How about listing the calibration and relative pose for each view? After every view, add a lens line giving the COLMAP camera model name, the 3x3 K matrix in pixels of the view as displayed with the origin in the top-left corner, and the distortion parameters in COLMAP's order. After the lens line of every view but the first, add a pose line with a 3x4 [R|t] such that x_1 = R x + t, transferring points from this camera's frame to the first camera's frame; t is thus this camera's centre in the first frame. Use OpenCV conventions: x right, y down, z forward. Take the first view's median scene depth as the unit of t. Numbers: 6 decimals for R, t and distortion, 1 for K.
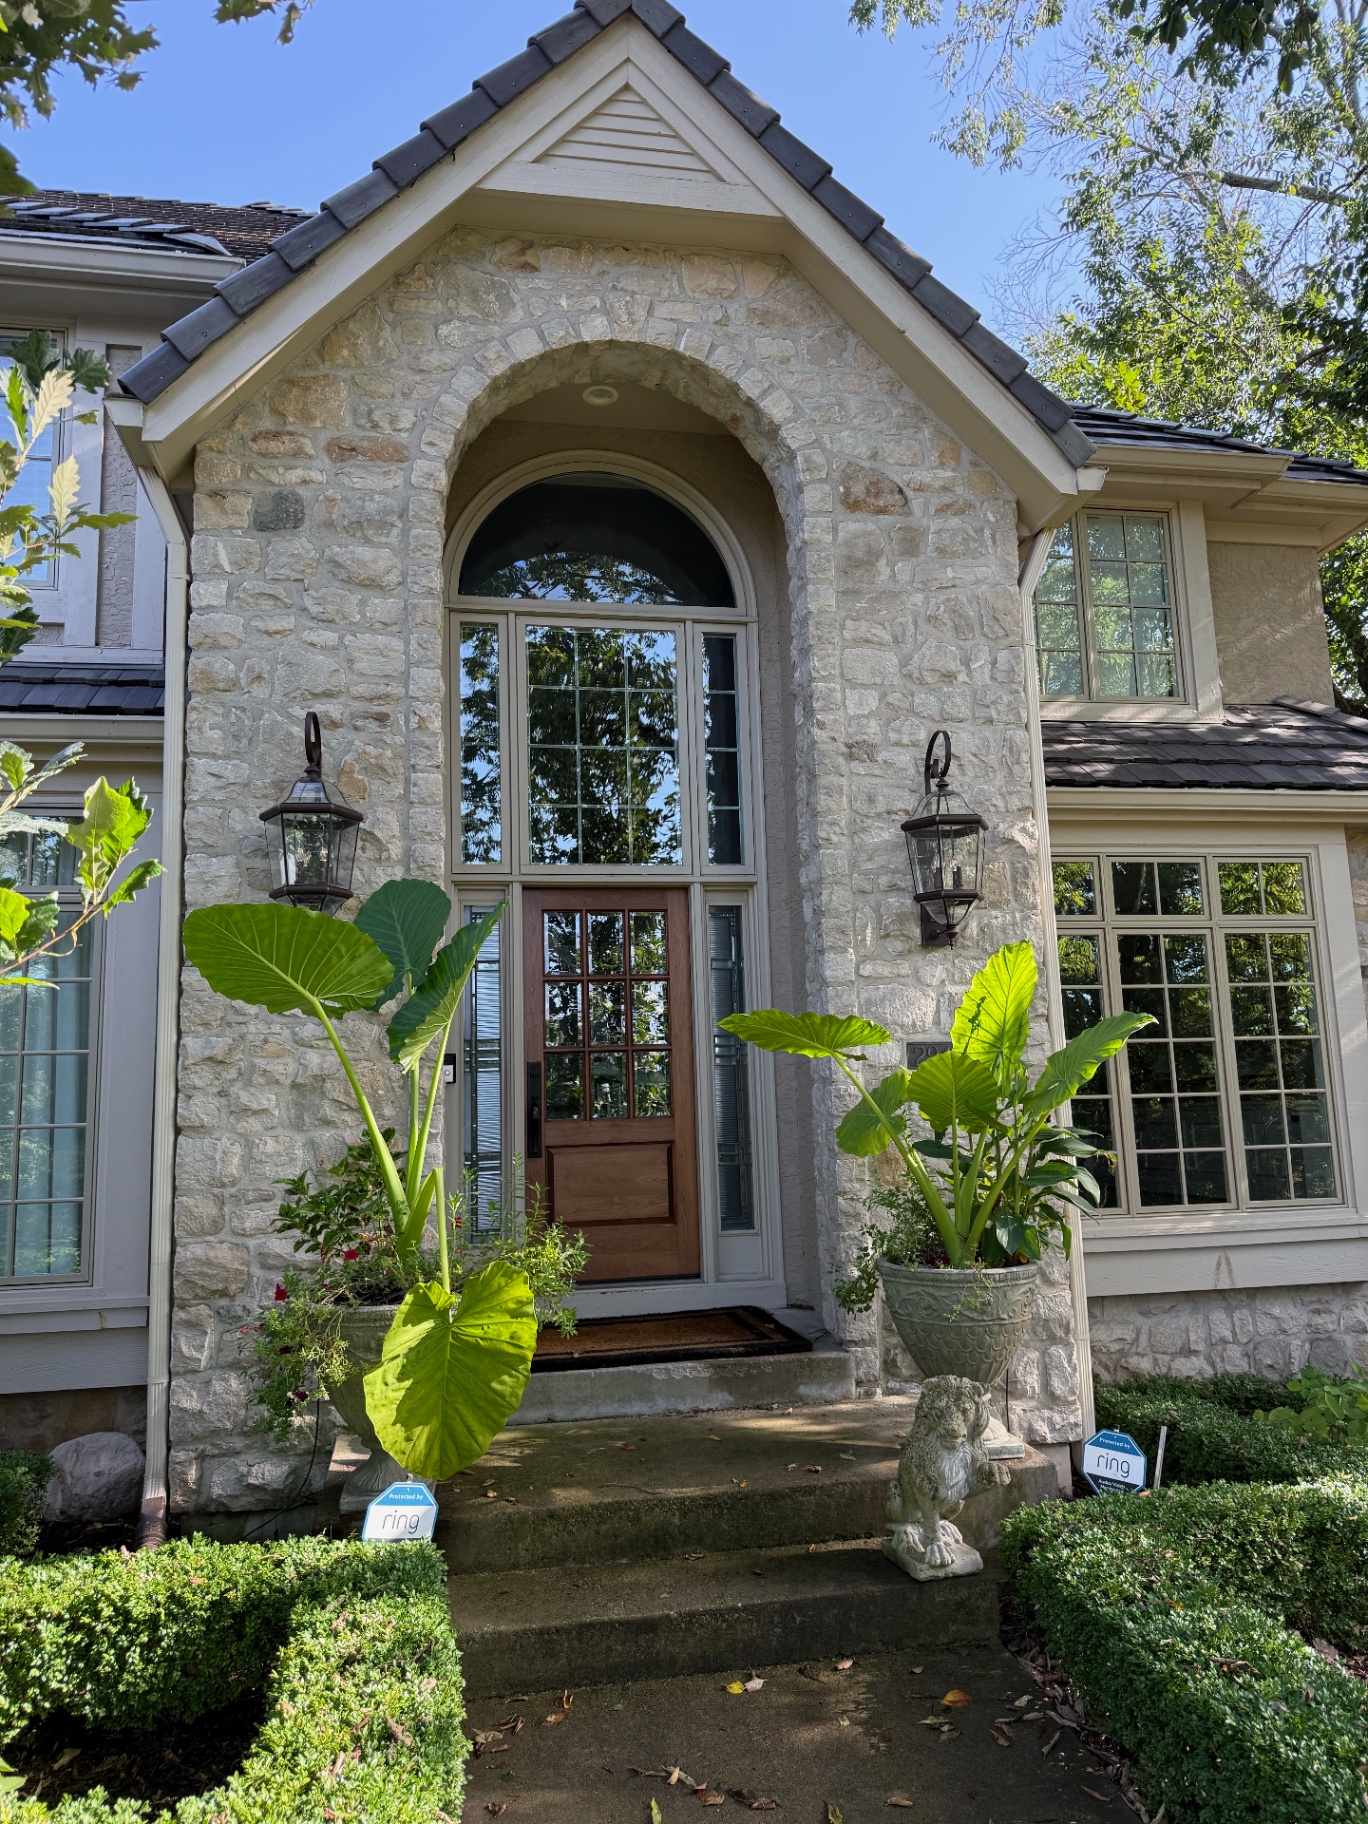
lens RADIAL K [[1308.5, 0, 685.9], [0, 1308.5, 913.8], [0, 0, 1]] dist [0.028555, -0.037547]
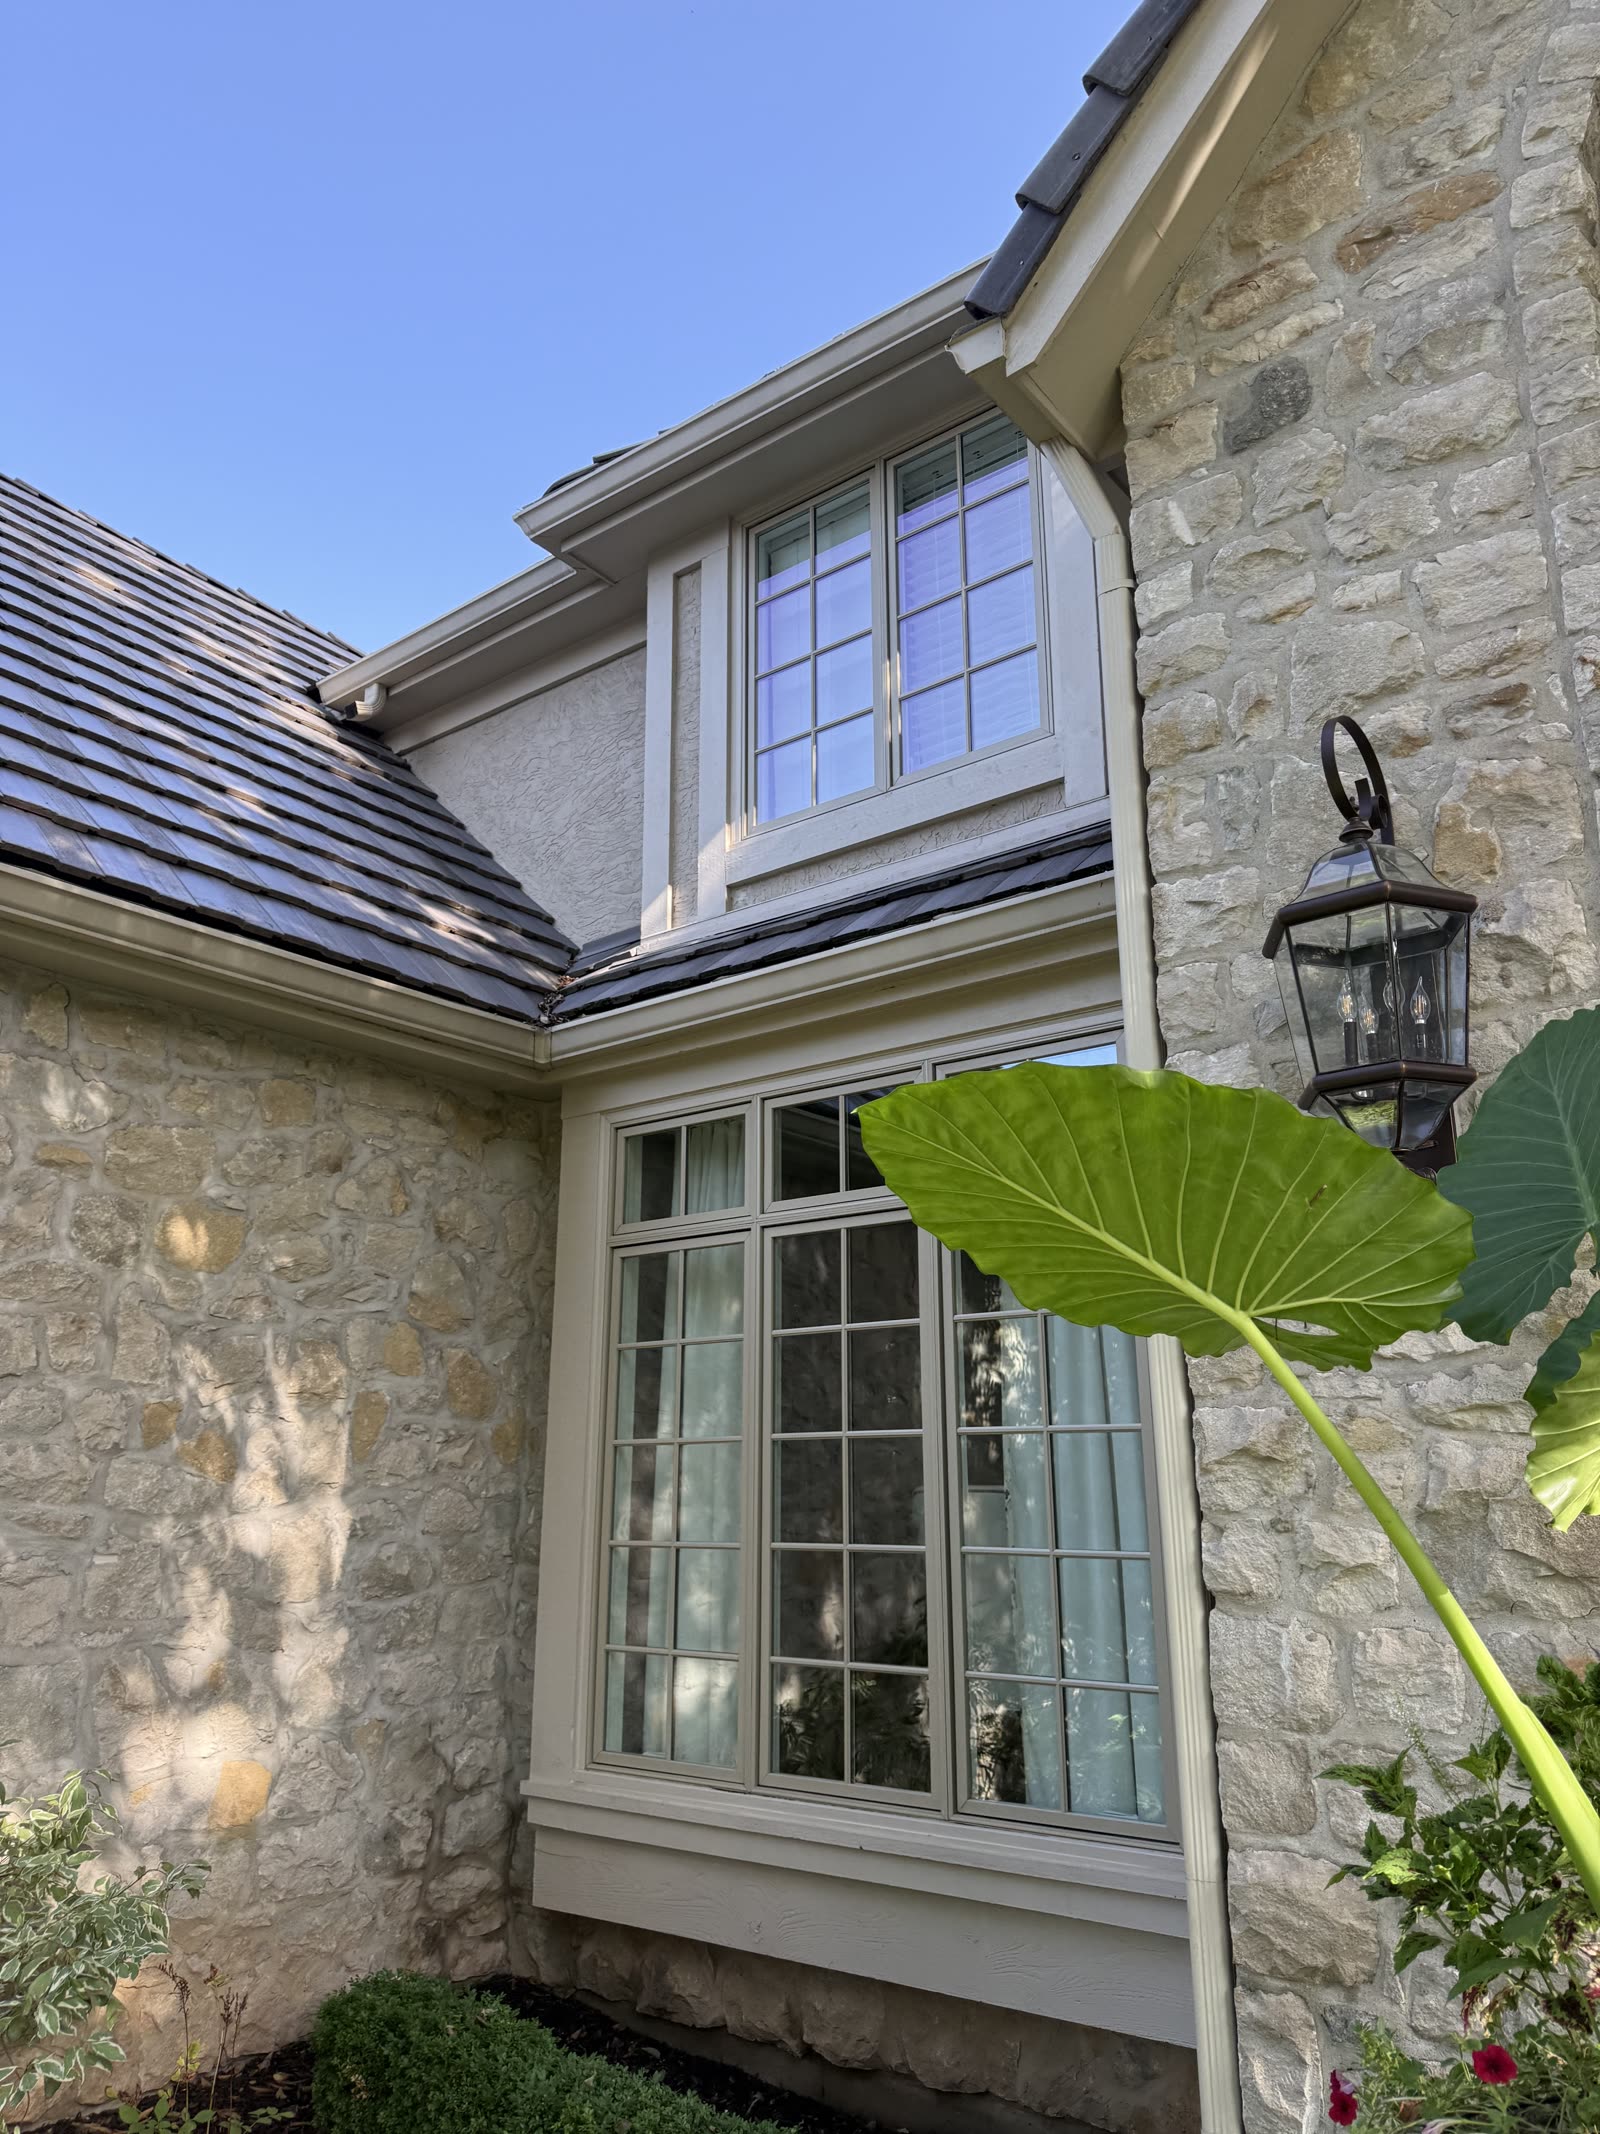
lens RADIAL K [[1530.9, 0, 802.4], [0, 1530.9, 1069.7], [0, 0, 1]] dist [0.028555, -0.037547]
pose [[0.662399, -0.174613, -0.728517, -0.026191], [0.092232, 0.984067, -0.152003, 0.039767], [0.743452, 0.033494, 0.667950, 0.468294]]
